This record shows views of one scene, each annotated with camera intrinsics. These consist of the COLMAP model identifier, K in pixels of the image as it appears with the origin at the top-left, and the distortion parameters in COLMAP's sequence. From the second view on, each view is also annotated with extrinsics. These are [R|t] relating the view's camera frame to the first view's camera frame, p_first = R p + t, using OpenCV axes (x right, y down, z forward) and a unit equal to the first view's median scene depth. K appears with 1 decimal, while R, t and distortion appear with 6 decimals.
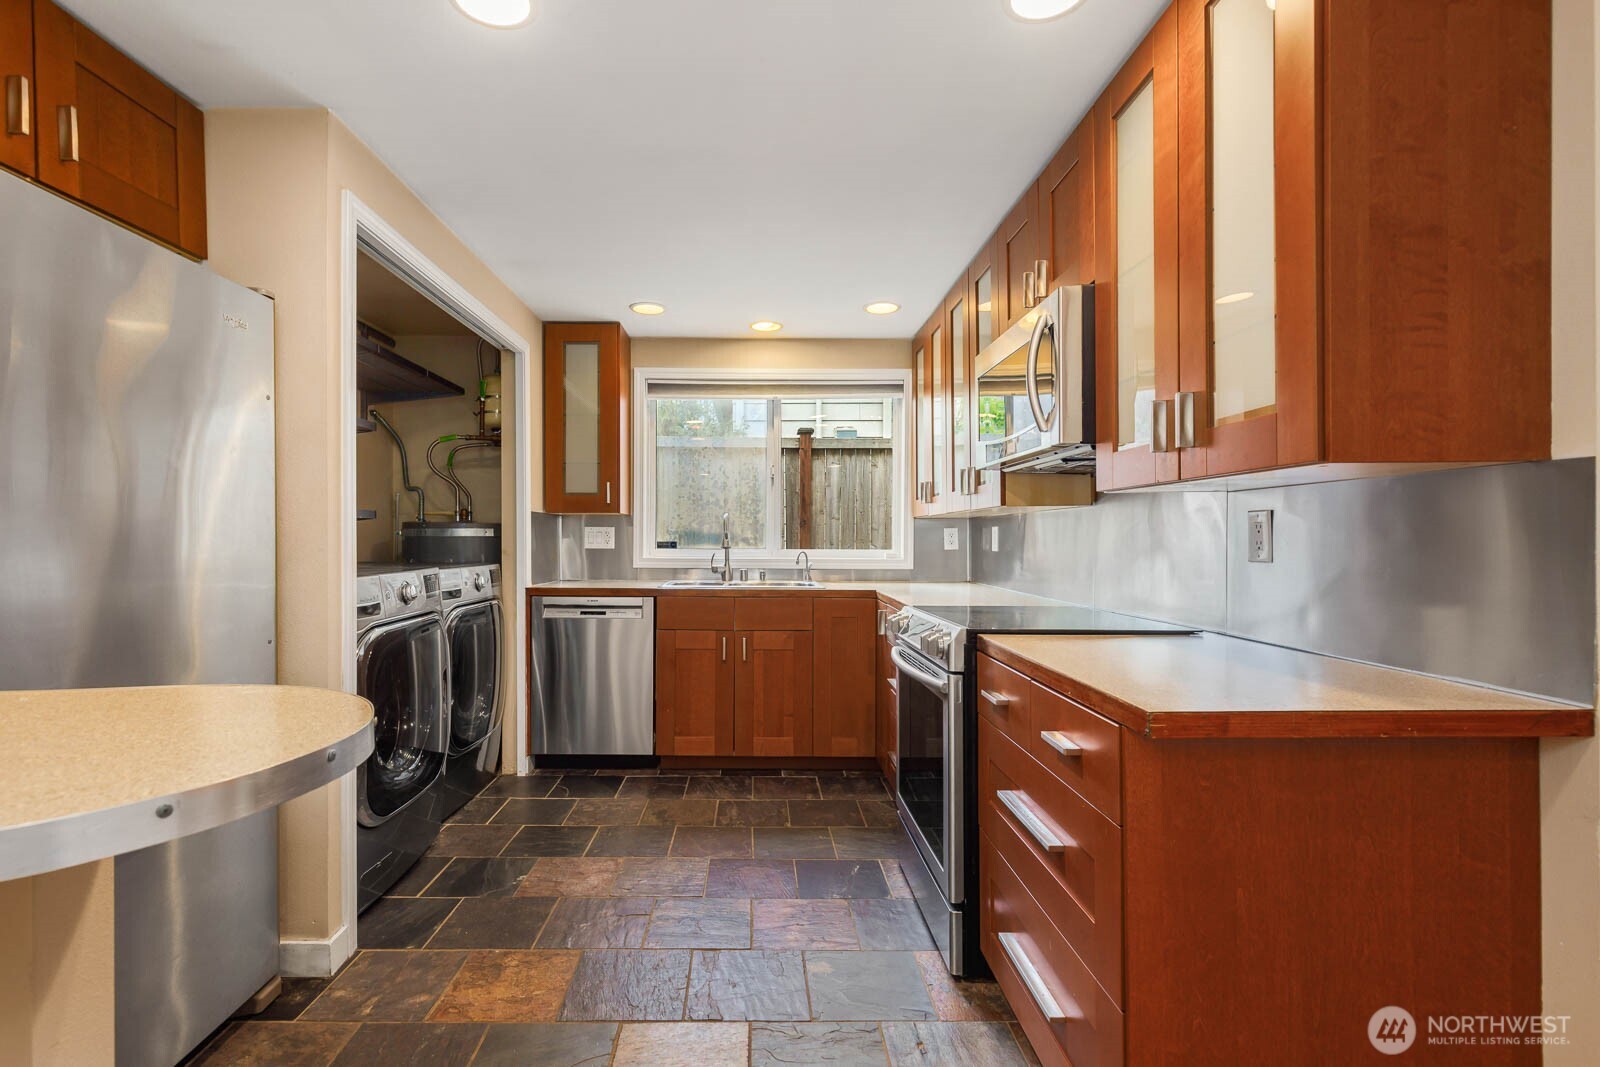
lens RADIAL K [[748.1, 0, 756.4], [0, 748.1, 538.0], [0, 0, 1]] dist [0.002126, -0.000123]
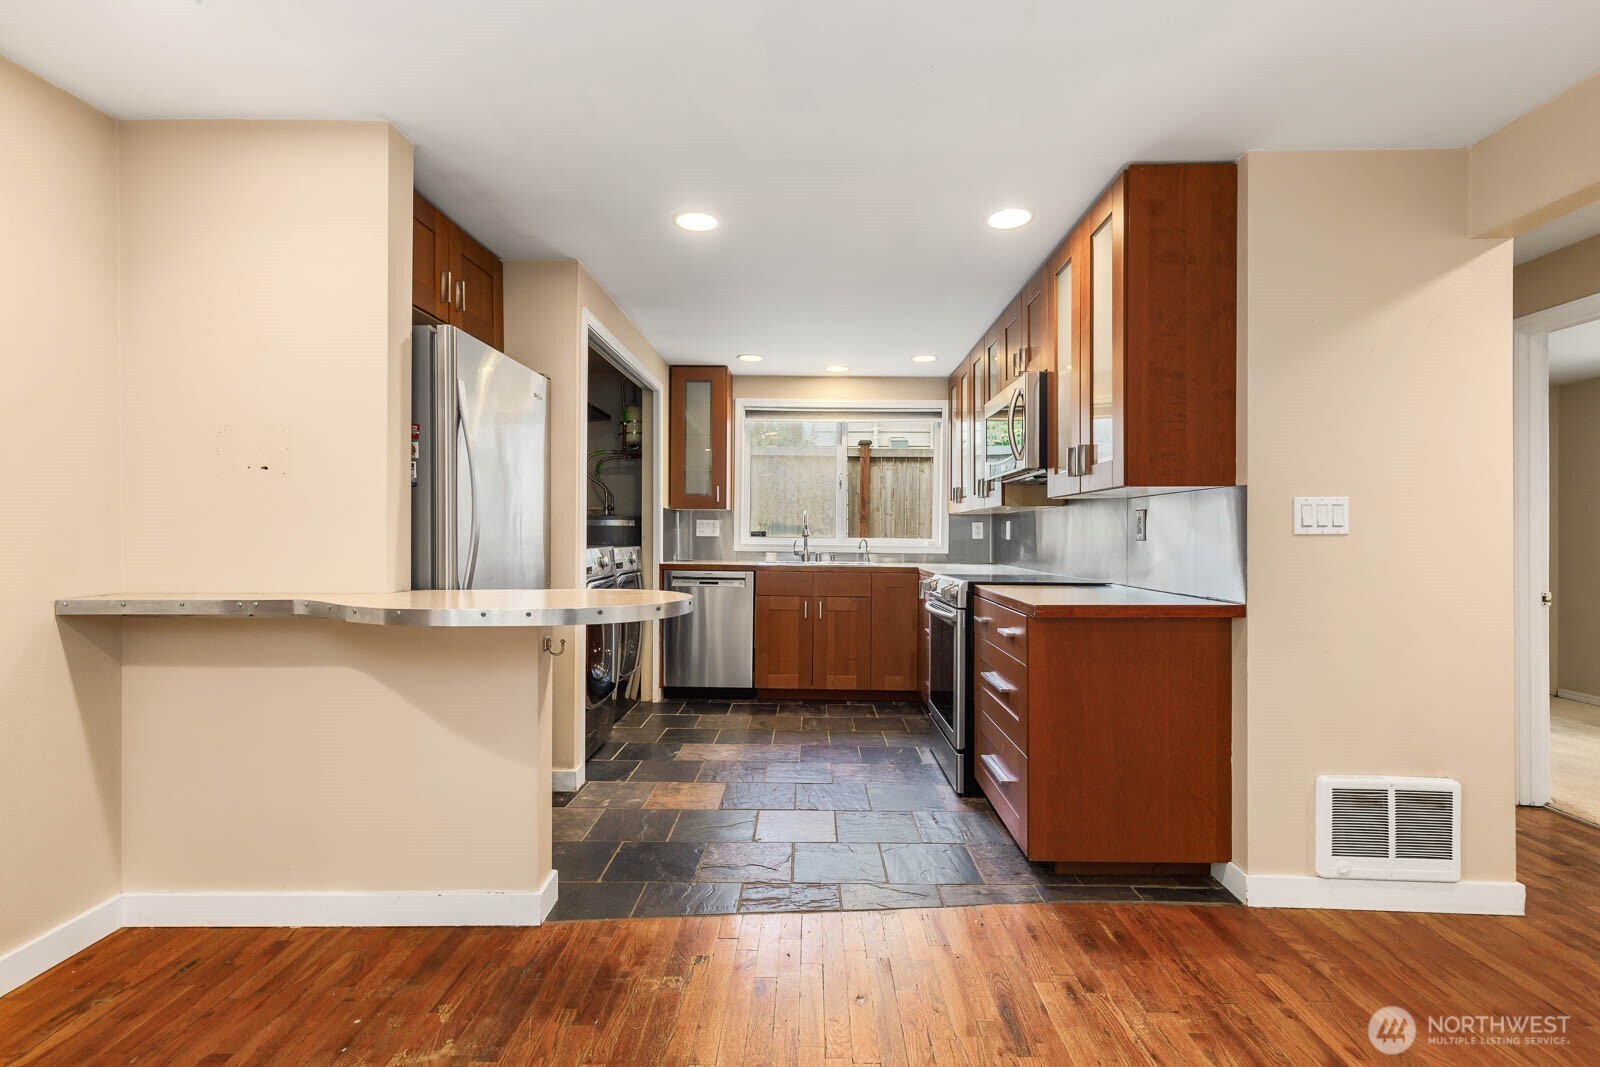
lens RADIAL K [[727.3, 0, 803.7], [0, 727.3, 535.3], [0, 0, 1]] dist [0.009056, -0.000938]
pose [[0.999893, 0.006675, -0.013030, -0.029949], [-0.006658, 0.999977, 0.001345, 0.011255], [0.013039, -0.001258, 0.999914, -0.314272]]
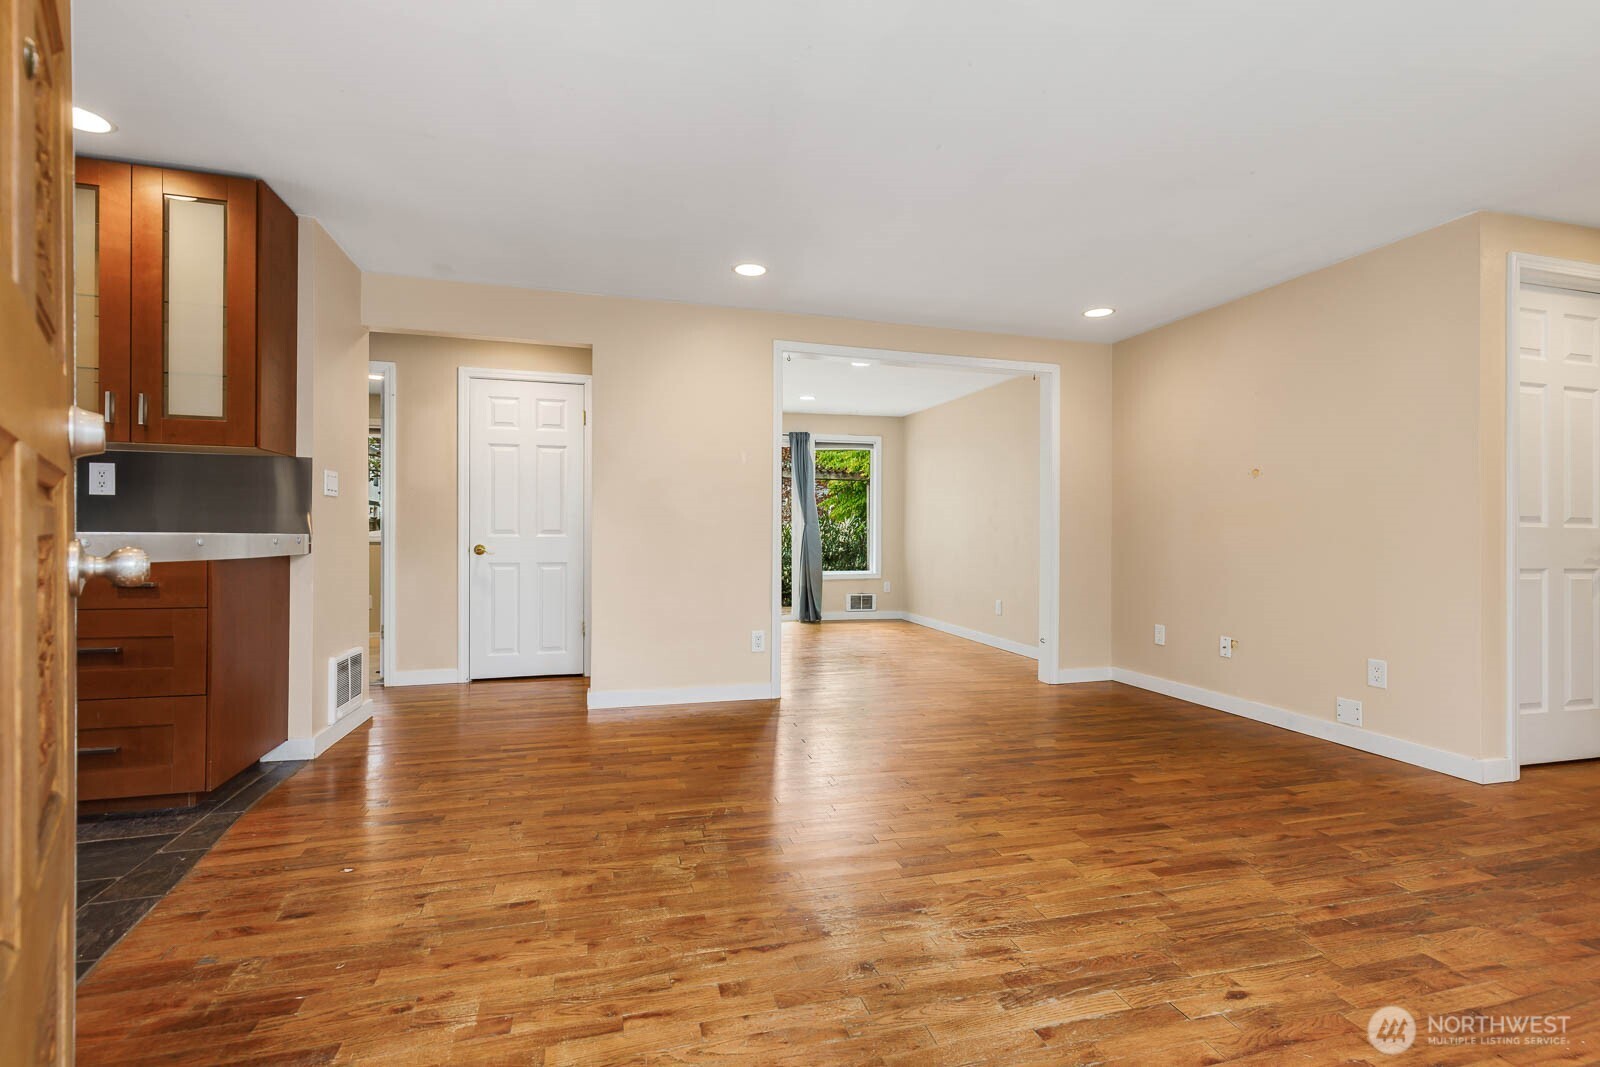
lens RADIAL K [[724.7, 0, 804.7], [0, 724.7, 537.4], [0, 0, 1]] dist [0.011936, -0.001768]
pose [[-0.278775, 0.003706, 0.960349, -0.632467], [-0.010339, 0.999923, -0.006860, 0.059398], [-0.960301, -0.011842, -0.278715, -0.016073]]
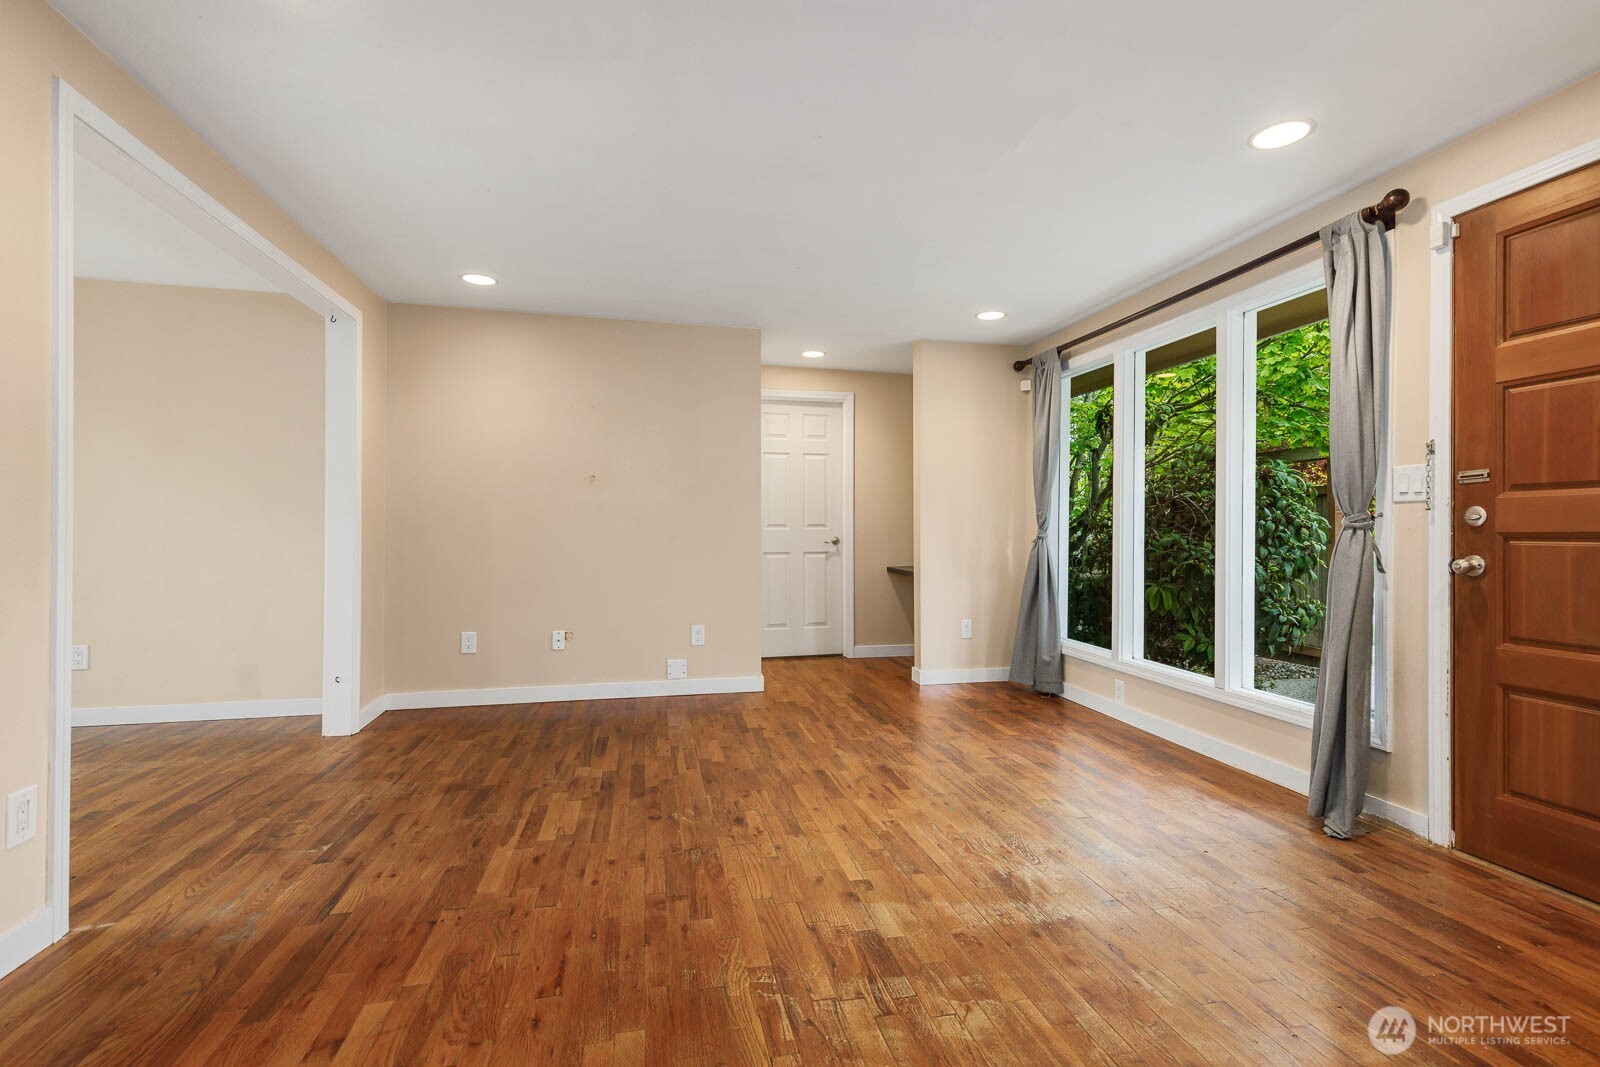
lens RADIAL K [[735.3, 0, 813.8], [0, 735.3, 530.1], [0, 0, 1]] dist [0.012580, -0.000119]
pose [[-0.973577, 0.003528, -0.228330, 0.123238], [0.004428, 0.999984, -0.003427, 0.040455], [0.228314, -0.004348, -0.973578, 0.308017]]
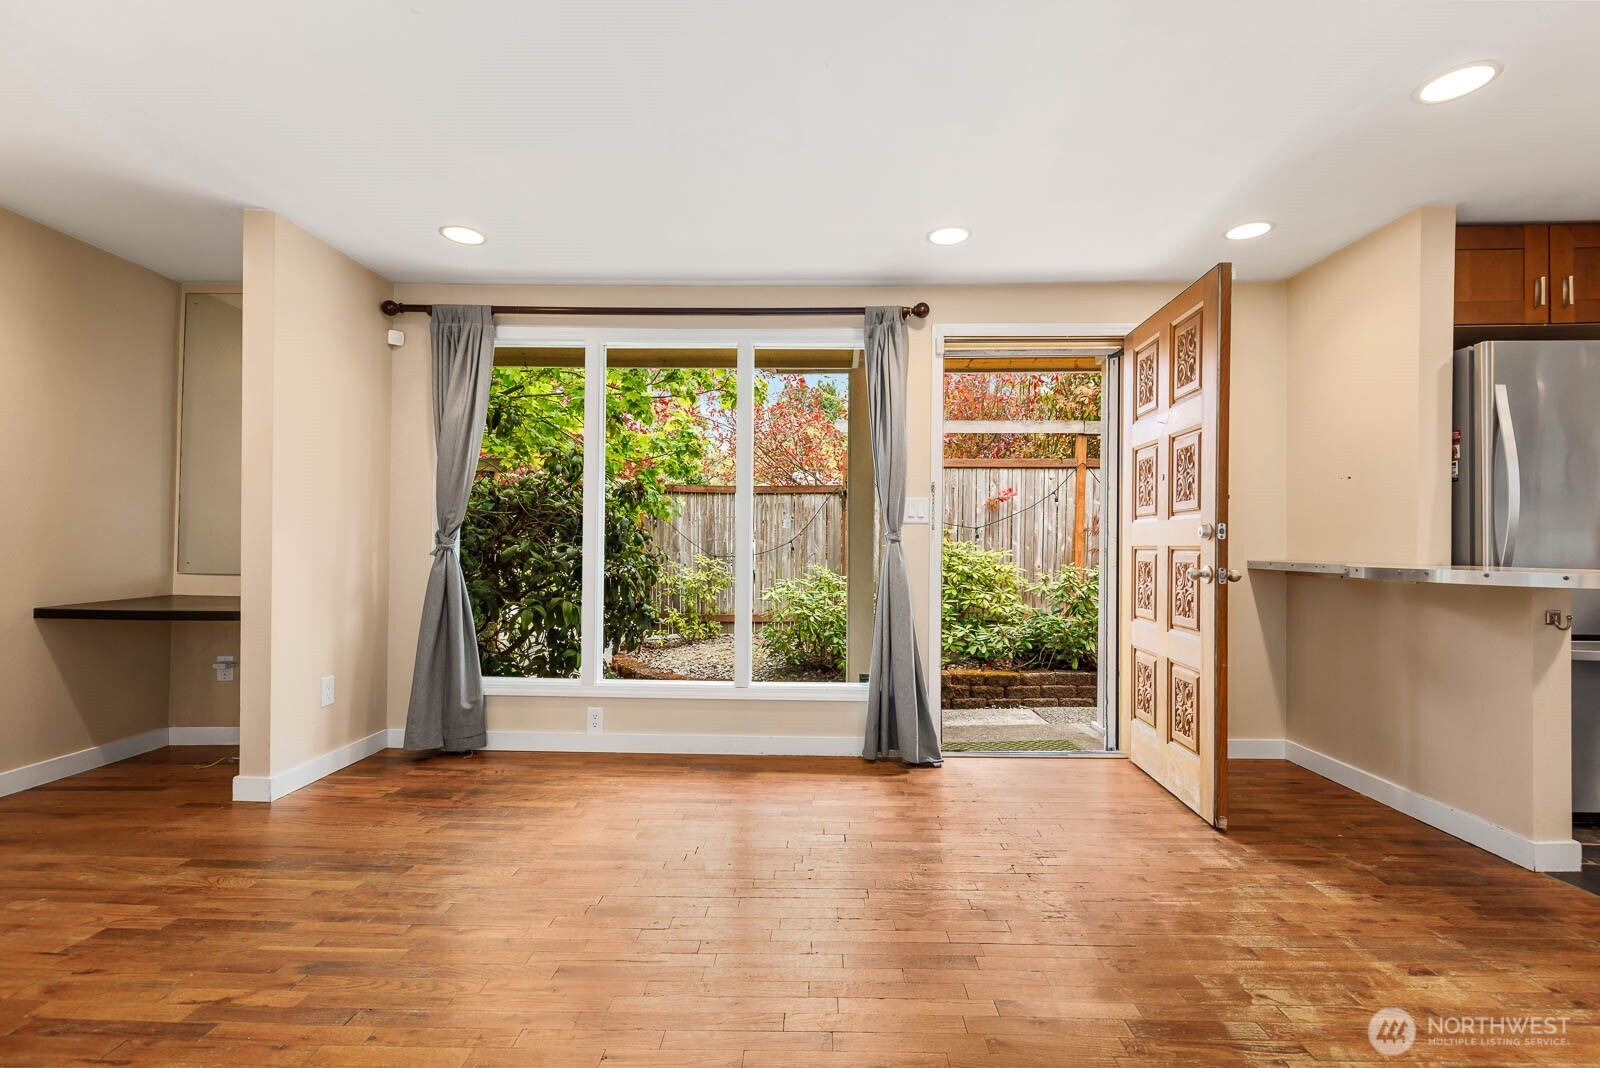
lens RADIAL K [[724.7, 0, 804.7], [0, 724.7, 537.9], [0, 0, 1]] dist [0.011936, -0.001768]
pose [[-0.016286, -0.001768, -0.999866, 0.393506], [-0.005886, 0.999981, -0.001672, 0.036434], [0.999850, 0.005858, -0.016296, -0.363367]]
